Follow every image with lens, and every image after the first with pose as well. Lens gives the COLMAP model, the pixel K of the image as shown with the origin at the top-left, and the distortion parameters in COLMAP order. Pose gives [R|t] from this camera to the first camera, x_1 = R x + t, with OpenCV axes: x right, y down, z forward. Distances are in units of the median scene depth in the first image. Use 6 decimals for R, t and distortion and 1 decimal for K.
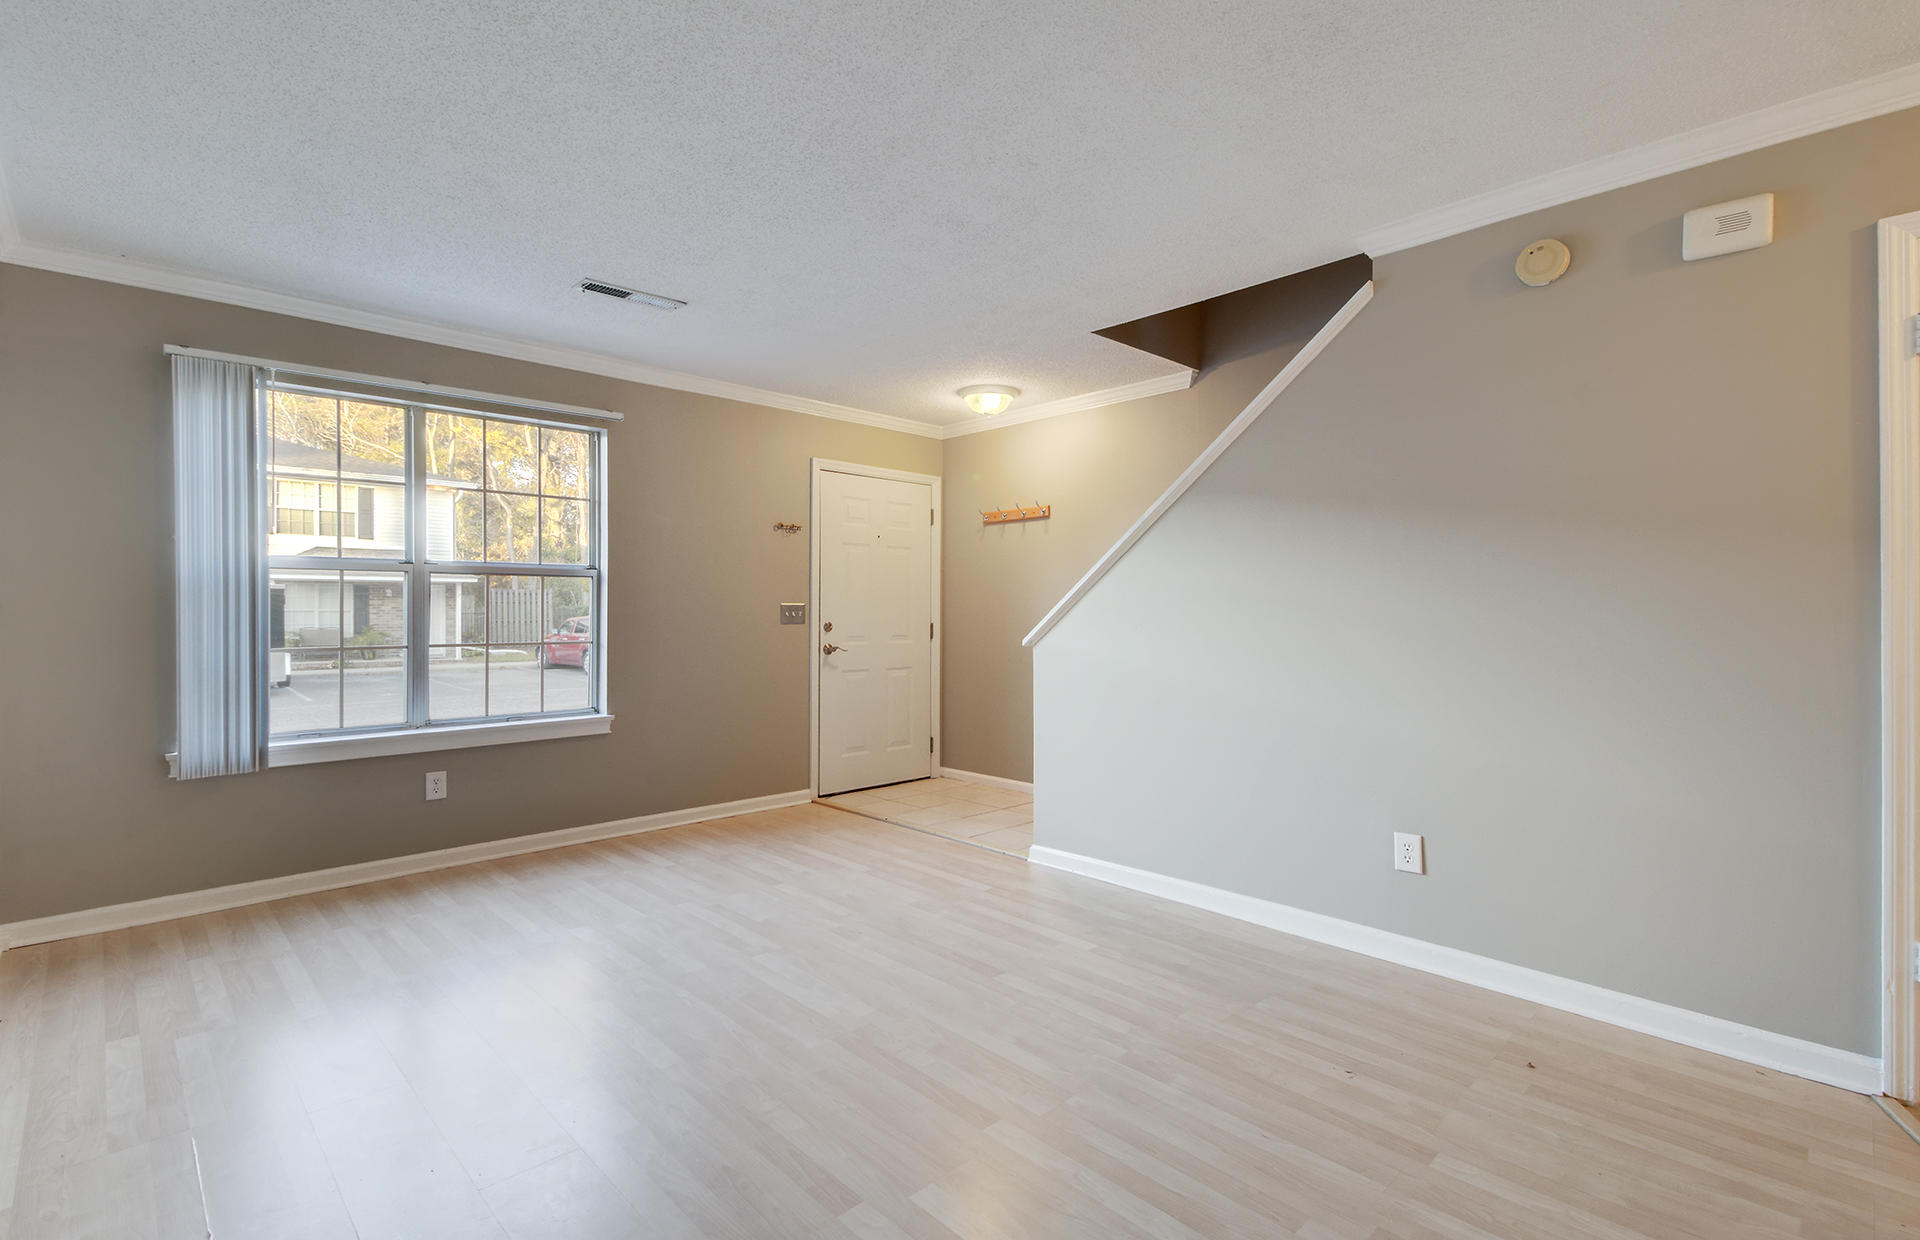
lens RADIAL K [[880.6, 0, 957.5], [0, 880.6, 610.4], [0, 0, 1]] dist [0.000902, -0.005633]
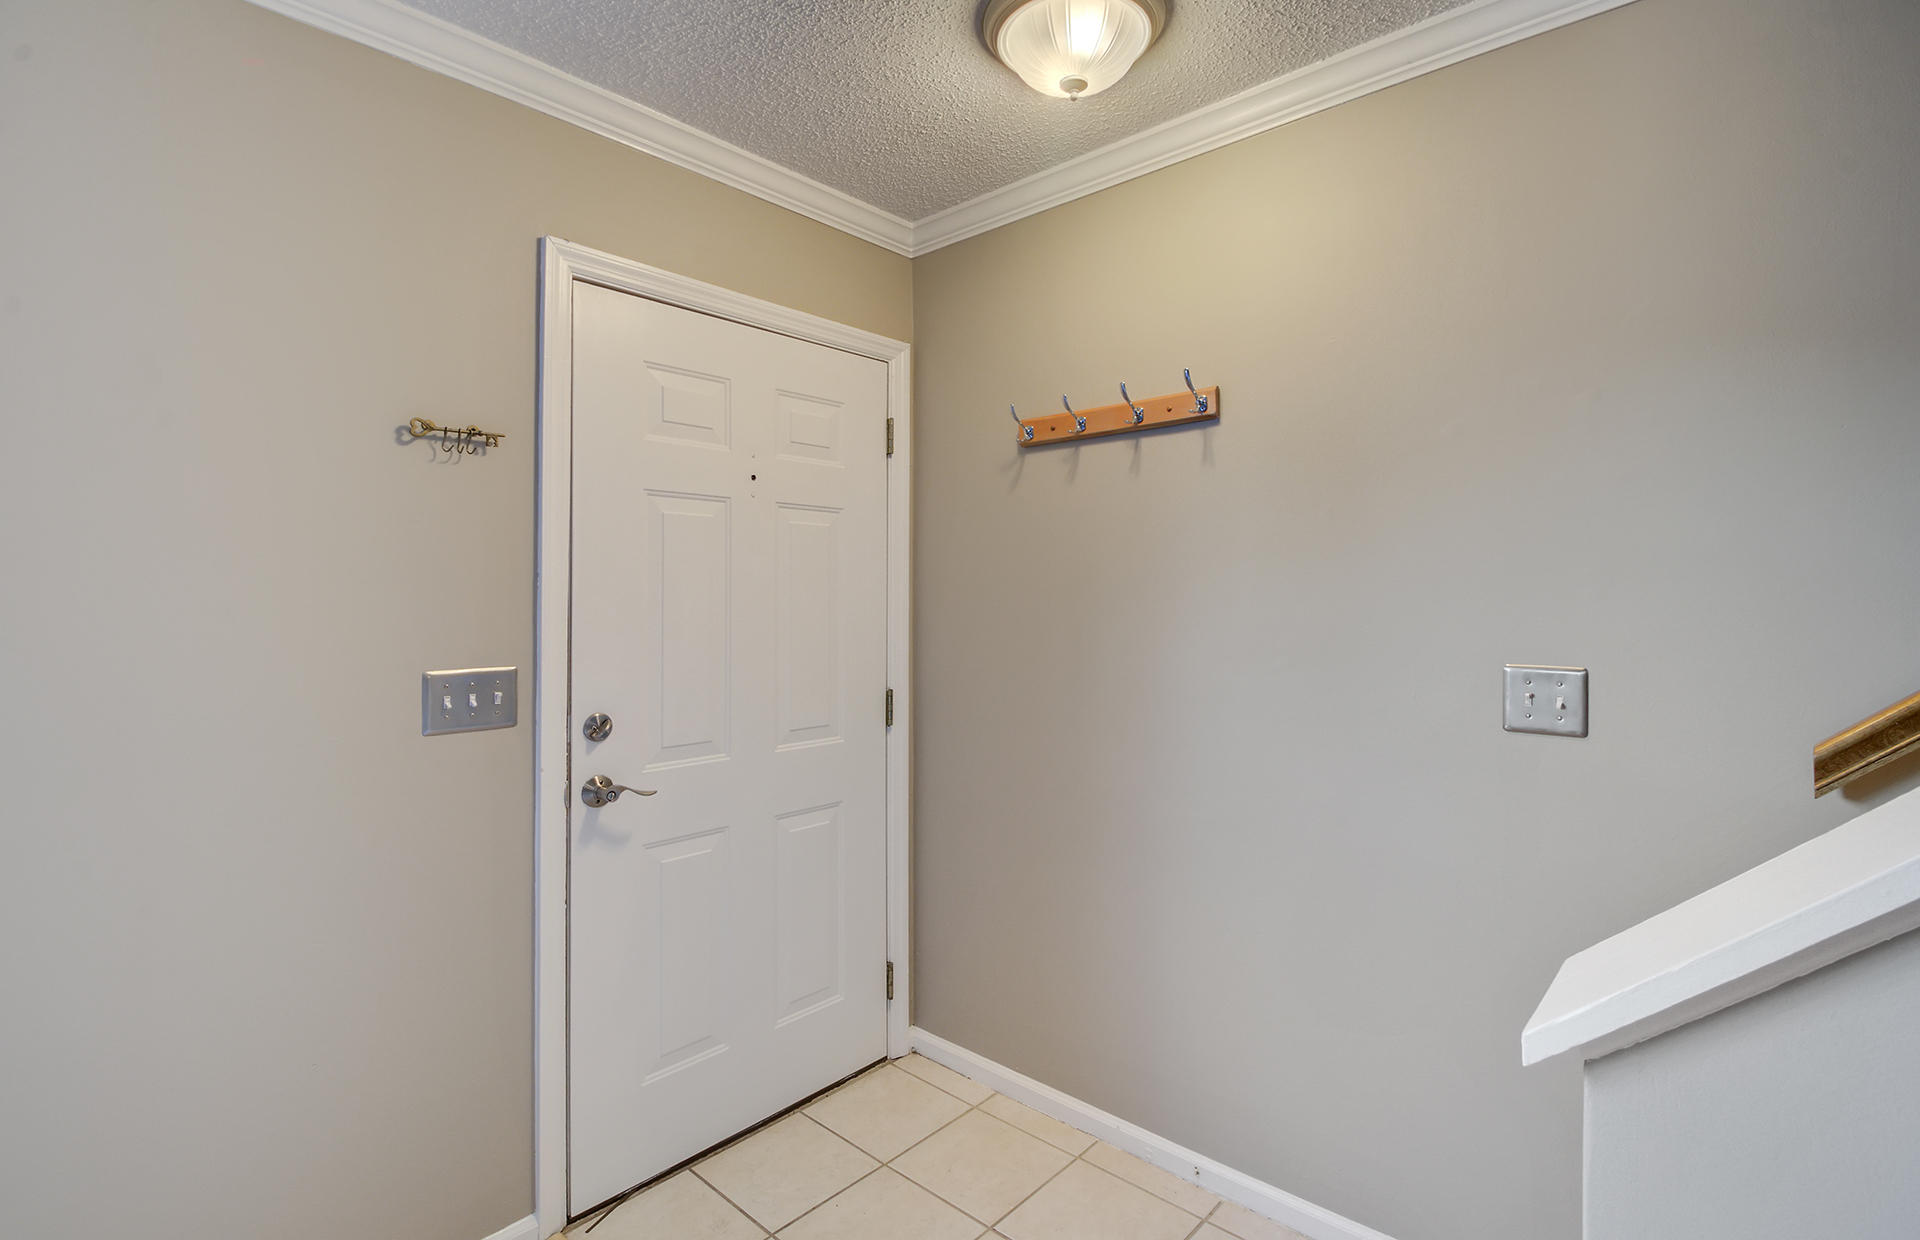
lens RADIAL K [[880.6, 0, 947.7], [0, 880.6, 587.9], [0, 0, 1]] dist [0.000902, -0.005633]
pose [[0.998484, -0.001836, 0.055007, -0.036596], [0.002290, 0.999964, -0.008190, -0.045631], [-0.054990, 0.008303, 0.998452, 0.866383]]
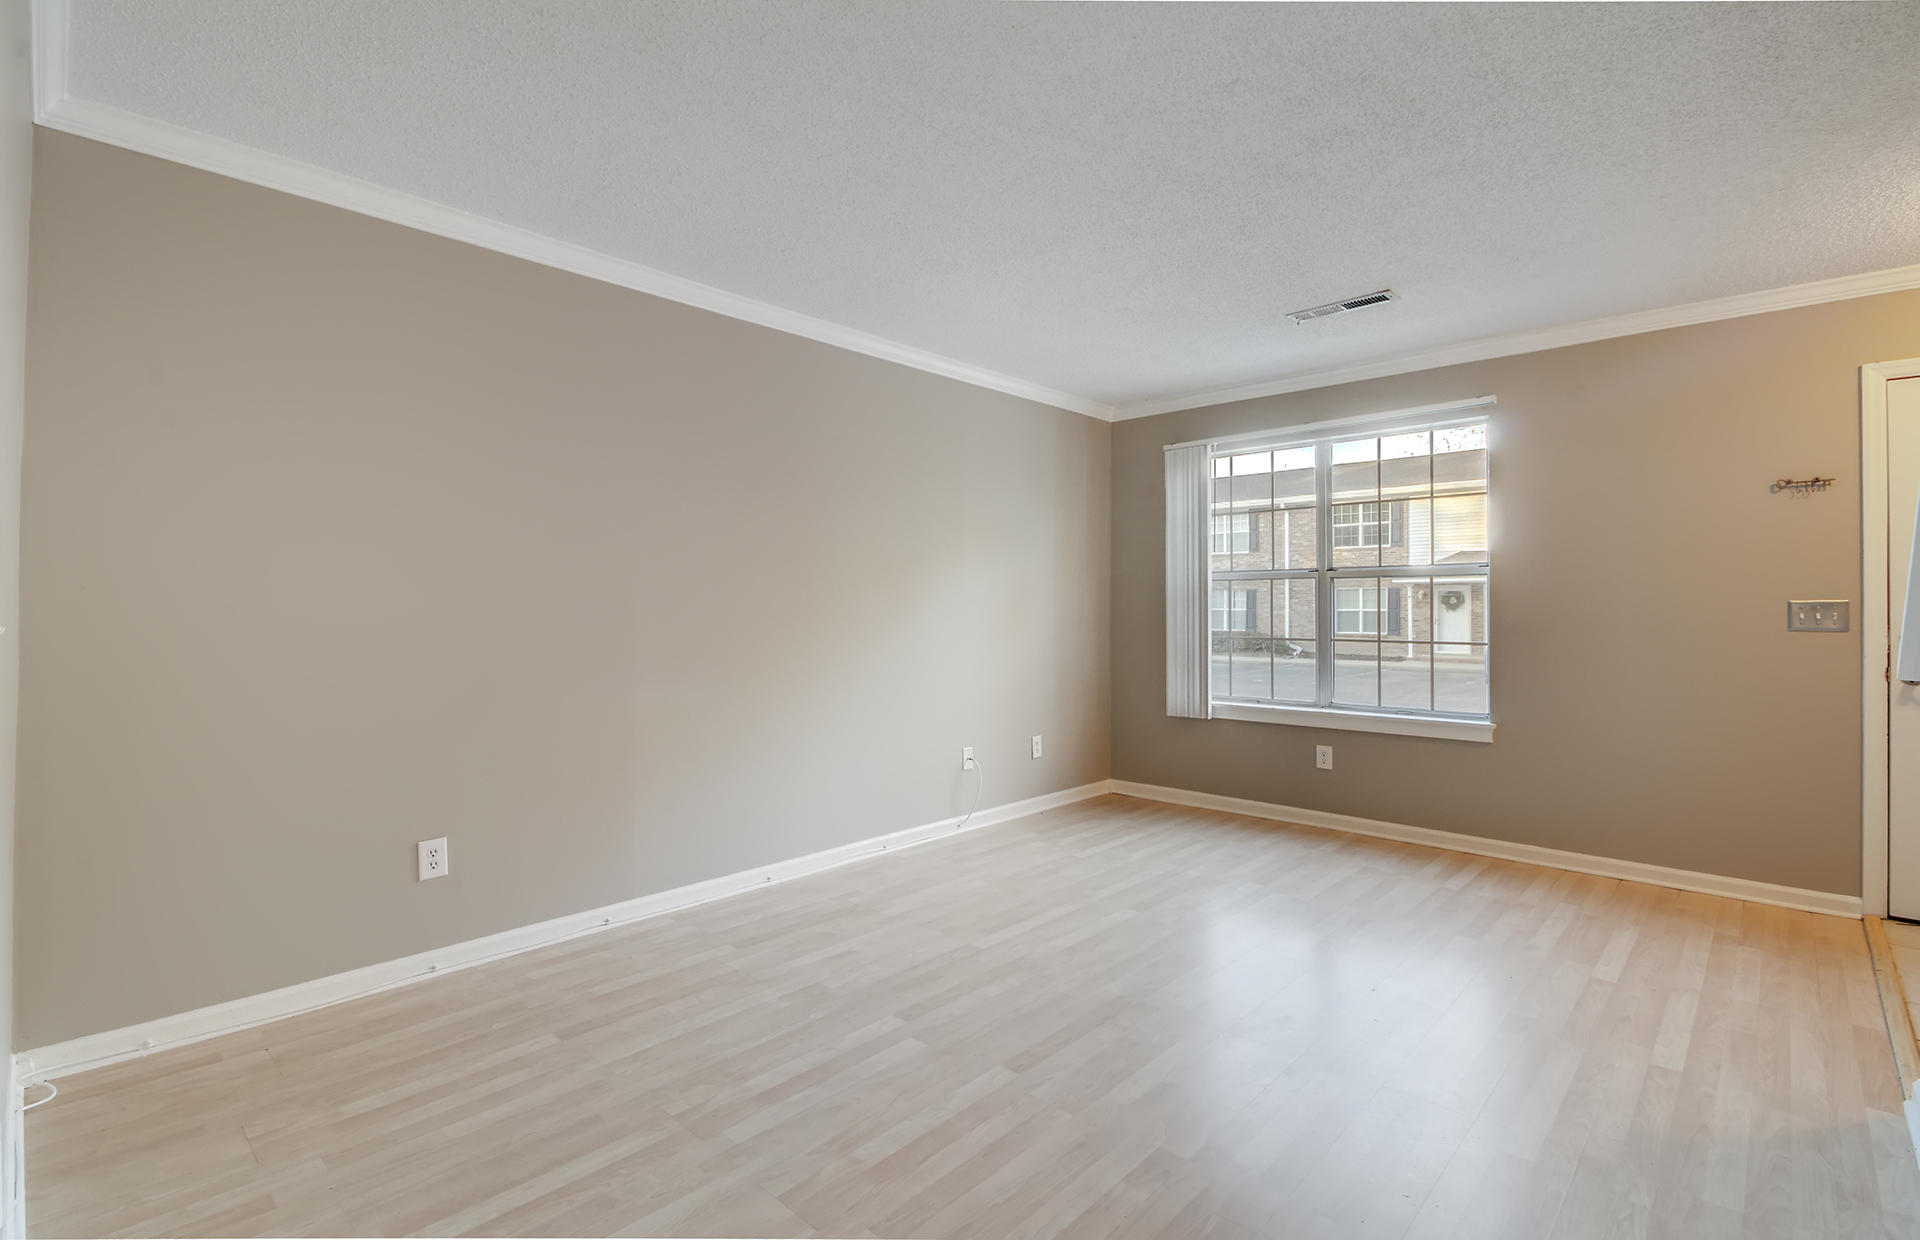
lens RADIAL K [[880.6, 0, 927.6], [0, 880.6, 602.7], [0, 0, 1]] dist [0.000902, -0.005633]
pose [[0.027381, -0.006668, -0.999603, 0.574529], [-0.000794, 0.999977, -0.006692, -0.001463], [0.999625, 0.000977, 0.027375, 0.428555]]
